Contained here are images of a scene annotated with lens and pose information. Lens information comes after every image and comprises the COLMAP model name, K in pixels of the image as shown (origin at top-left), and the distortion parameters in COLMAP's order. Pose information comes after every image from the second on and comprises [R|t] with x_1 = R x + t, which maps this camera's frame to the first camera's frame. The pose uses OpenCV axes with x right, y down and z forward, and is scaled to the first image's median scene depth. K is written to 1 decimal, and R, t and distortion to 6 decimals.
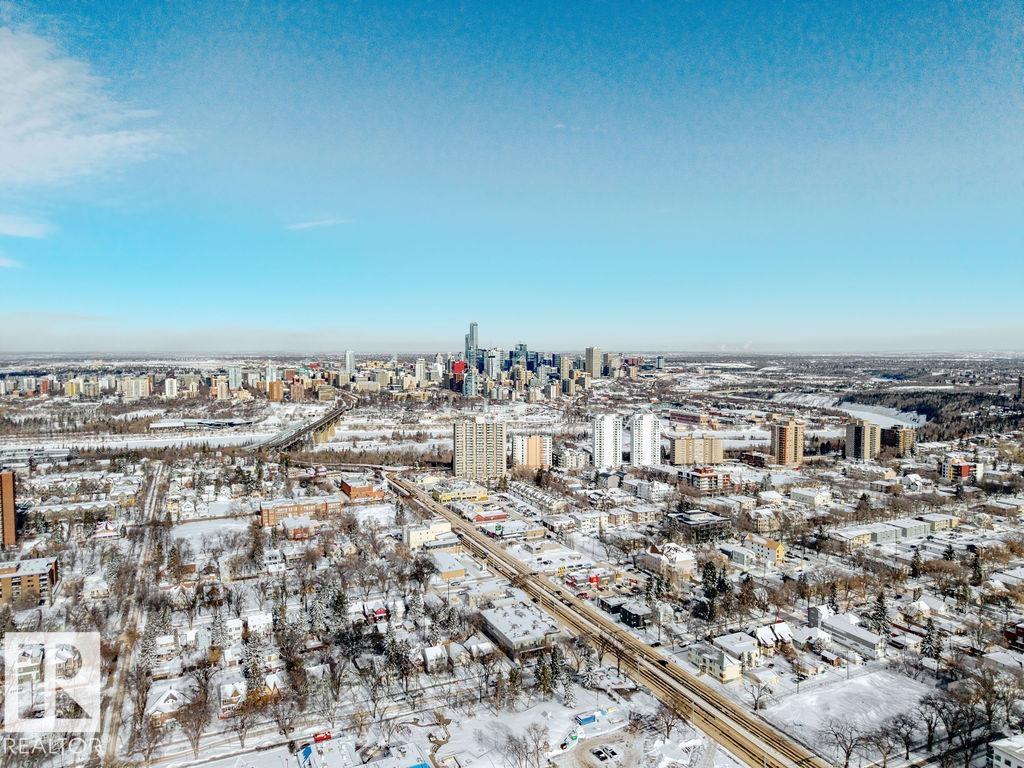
lens RADIAL K [[702.4, 0, 512.0], [0, 702.4, 384.0], [0, 0, 1]] dist [0.003603, 0.000244]
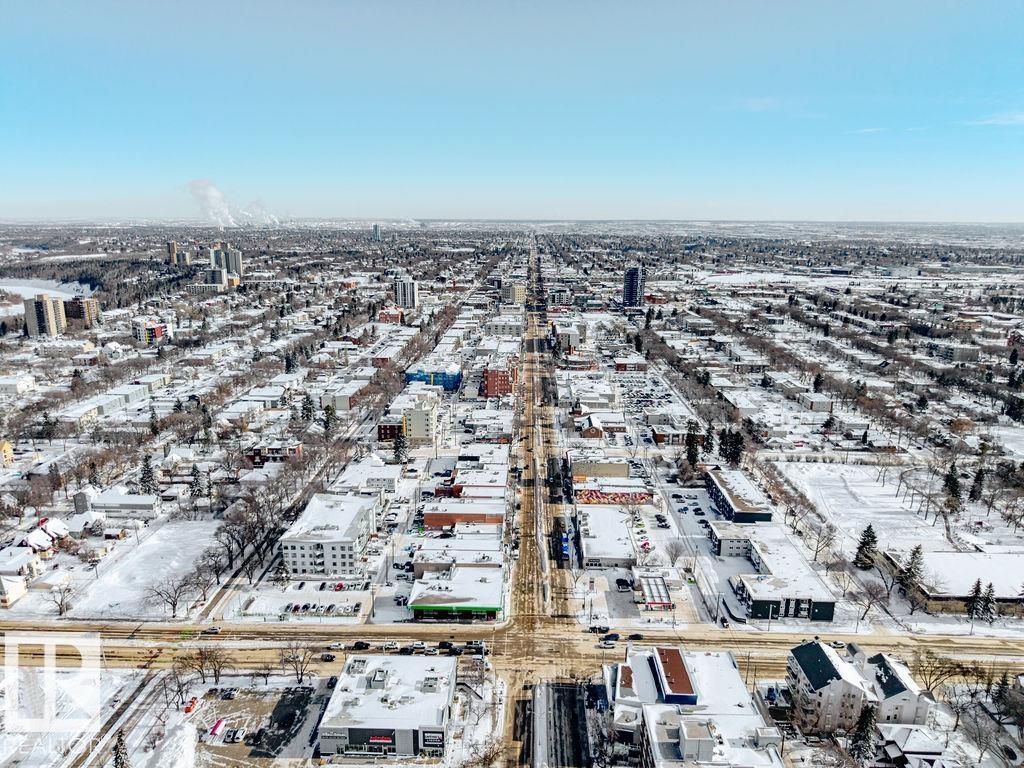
lens RADIAL K [[702.4, 0, 512.0], [0, 702.4, 384.0], [0, 0, 1]] dist [0.003603, 0.000244]
pose [[0.436372, -0.202993, 0.876569, -0.090409], [0.040798, 0.977680, 0.206099, 0.002880], [-0.898841, -0.054174, 0.434914, 0.058133]]
